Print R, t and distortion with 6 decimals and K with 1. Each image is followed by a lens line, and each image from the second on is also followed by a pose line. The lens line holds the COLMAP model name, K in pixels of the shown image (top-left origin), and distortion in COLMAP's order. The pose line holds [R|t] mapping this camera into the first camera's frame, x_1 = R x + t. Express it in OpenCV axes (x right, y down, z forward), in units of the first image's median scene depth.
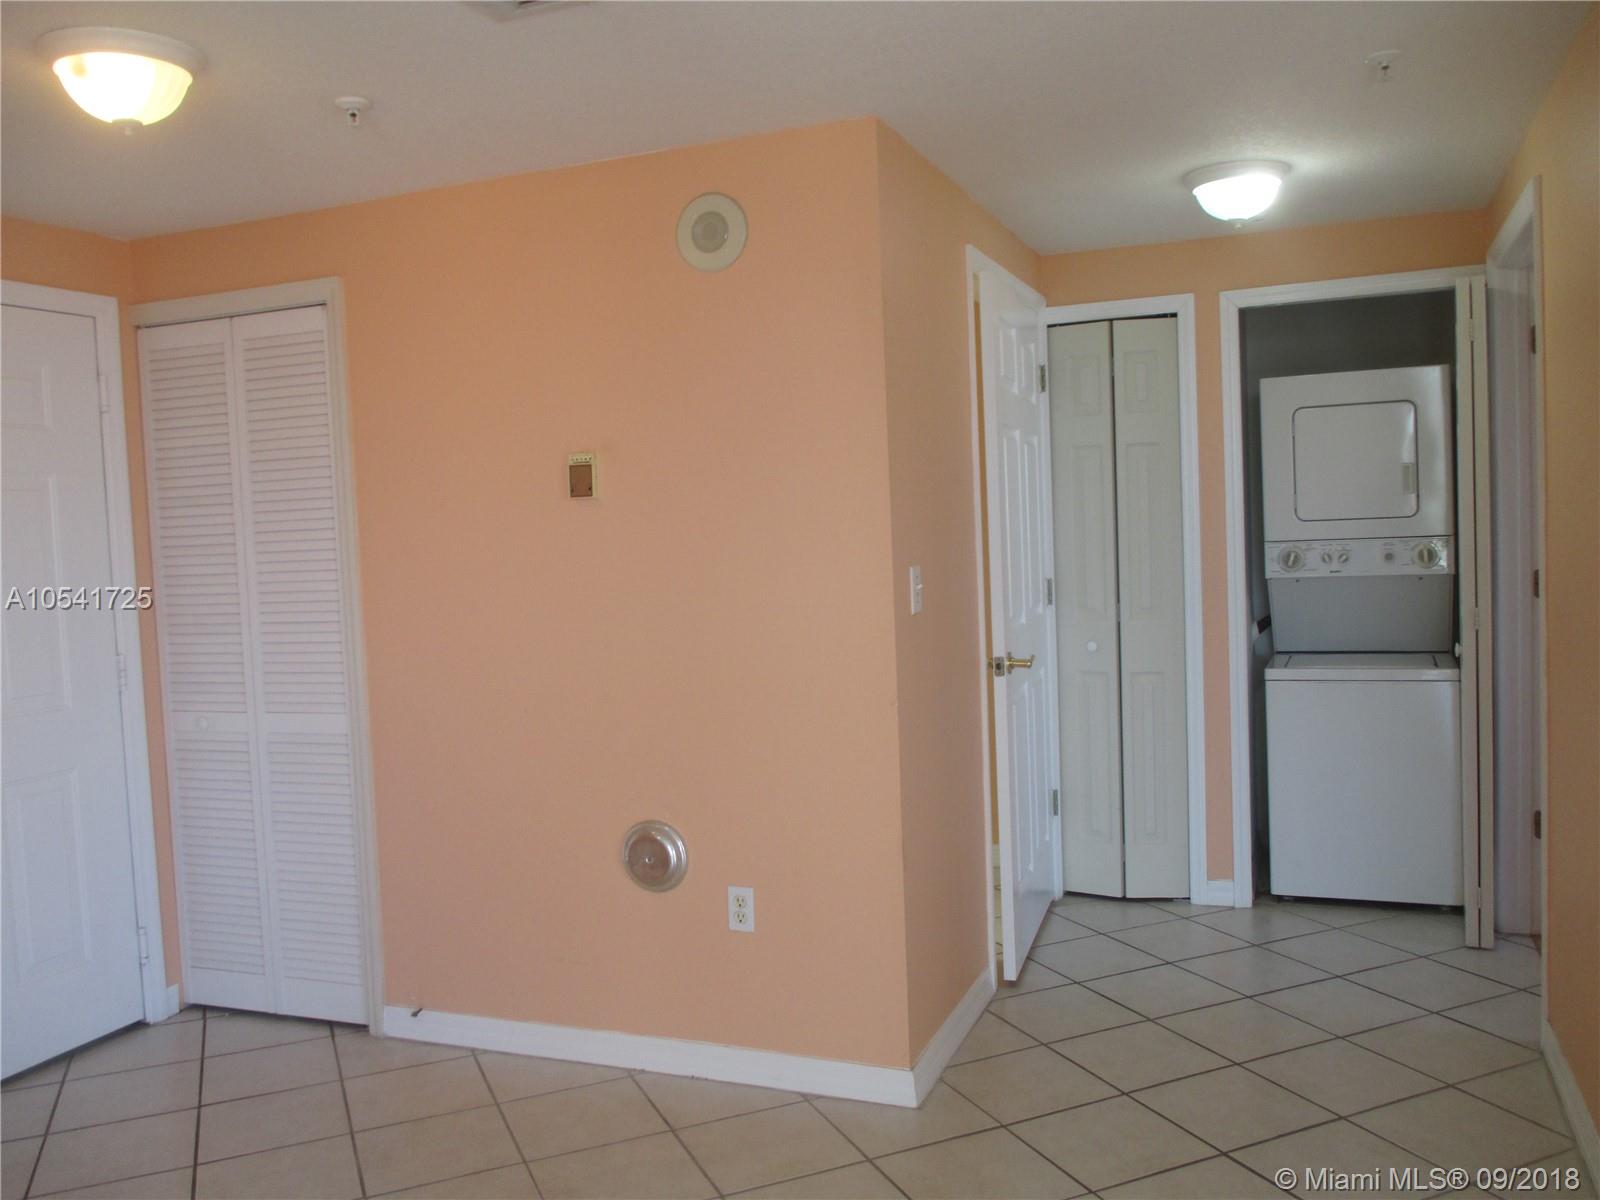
lens RADIAL K [[1323.9, 0, 800.0], [0, 1323.9, 600.0], [0, 0, 1]] dist [-0.027488, 0.001795]
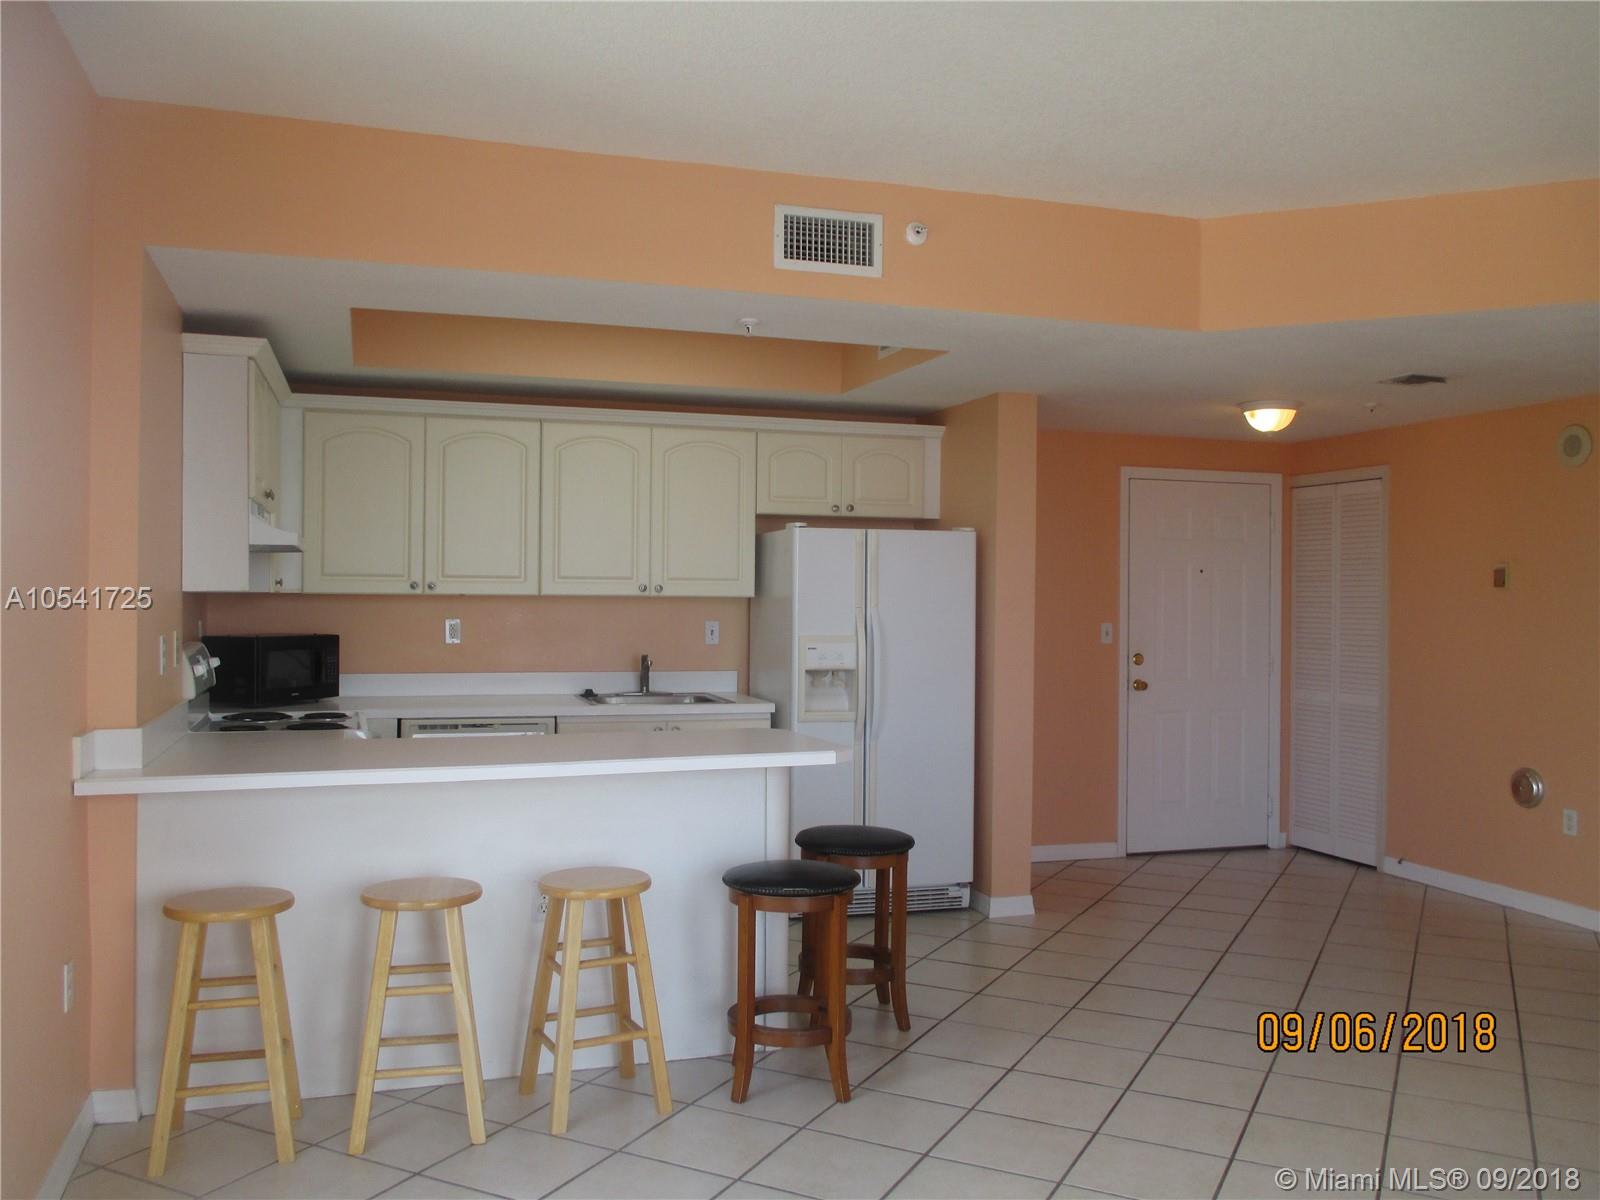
lens RADIAL K [[1323.9, 0, 800.0], [0, 1323.9, 600.0], [0, 0, 1]] dist [-0.027488, 0.001795]
pose [[0.638991, 0.049026, -0.767650, 0.557468], [-0.076227, 0.997090, 0.000228, 0.012589], [0.765428, 0.058370, 0.640869, -0.828179]]
